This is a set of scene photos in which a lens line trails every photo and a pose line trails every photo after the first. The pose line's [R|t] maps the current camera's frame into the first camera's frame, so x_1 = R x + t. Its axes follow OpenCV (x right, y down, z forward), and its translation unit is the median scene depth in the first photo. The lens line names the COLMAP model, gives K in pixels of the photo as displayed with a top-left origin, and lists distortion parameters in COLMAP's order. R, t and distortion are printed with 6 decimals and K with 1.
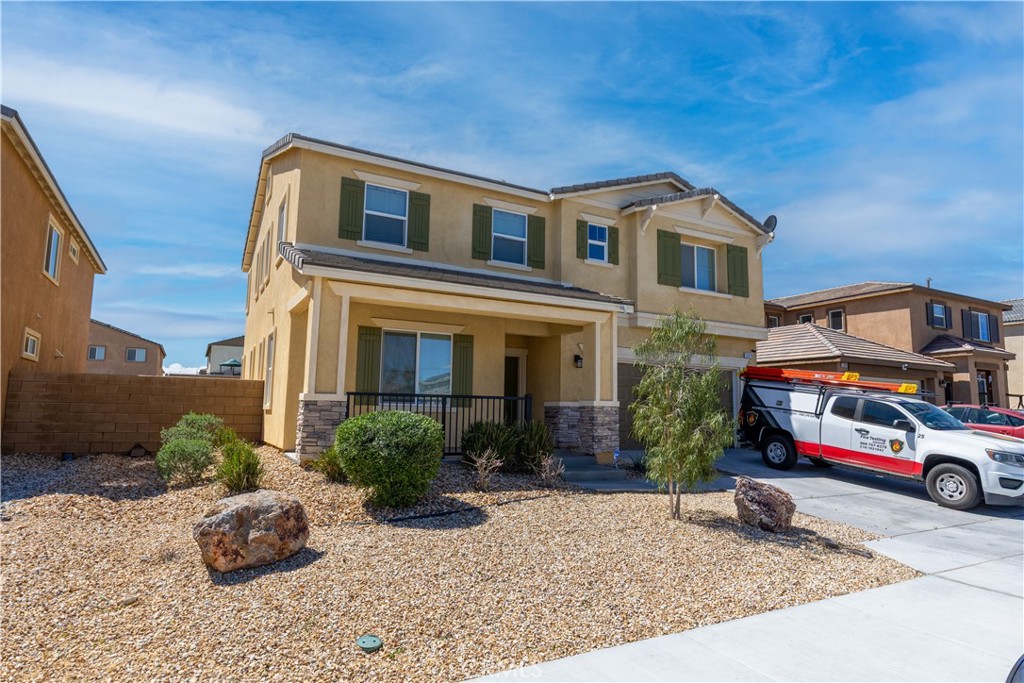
lens RADIAL K [[591.8, 0, 512.0], [0, 591.8, 341.5], [0, 0, 1]] dist [0.000948, 0.000116]
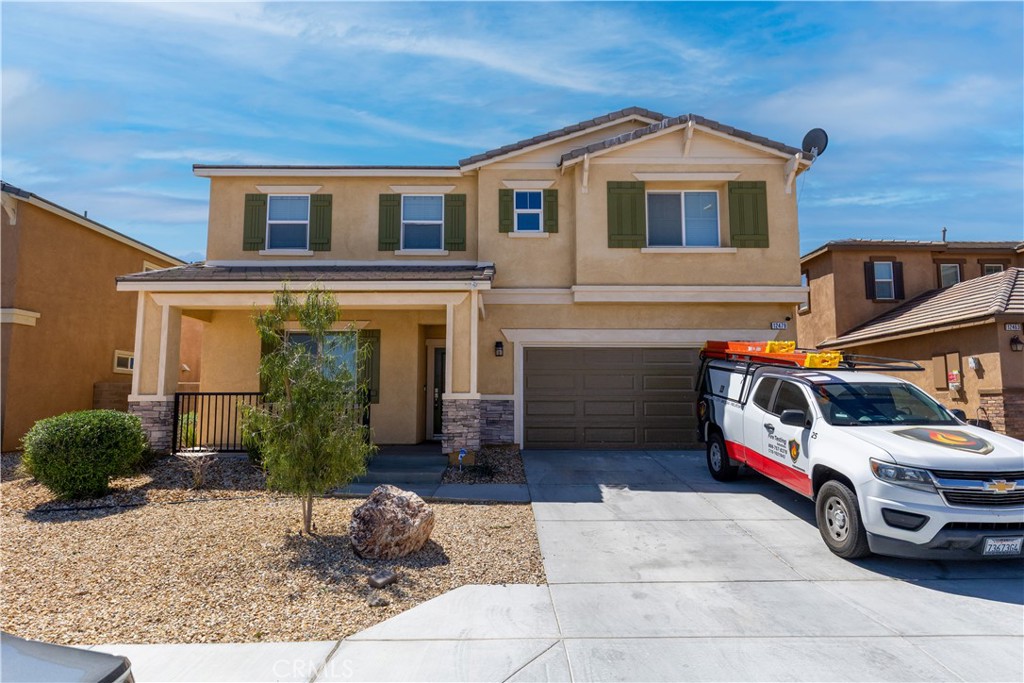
lens RADIAL K [[591.8, 0, 512.0], [0, 591.8, 341.5], [0, 0, 1]] dist [0.000948, 0.000116]
pose [[0.879630, -0.070070, -0.470470, 0.563667], [0.072858, 0.997266, -0.012306, 0.035807], [0.470046, -0.023453, 0.882330, 0.236299]]
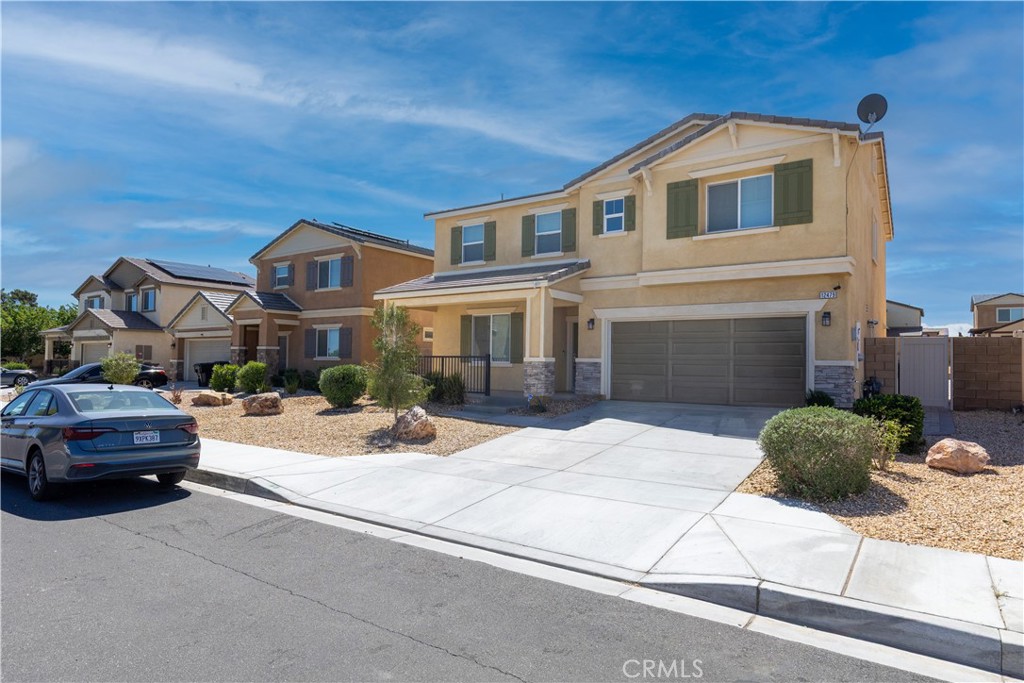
lens RADIAL K [[591.8, 0, 512.0], [0, 591.8, 341.5], [0, 0, 1]] dist [0.000948, 0.000116]
pose [[0.433141, -0.043169, -0.900292, 1.146139], [0.101168, 0.994869, 0.000969, 0.052548], [0.895630, -0.091501, 0.435286, 0.349046]]
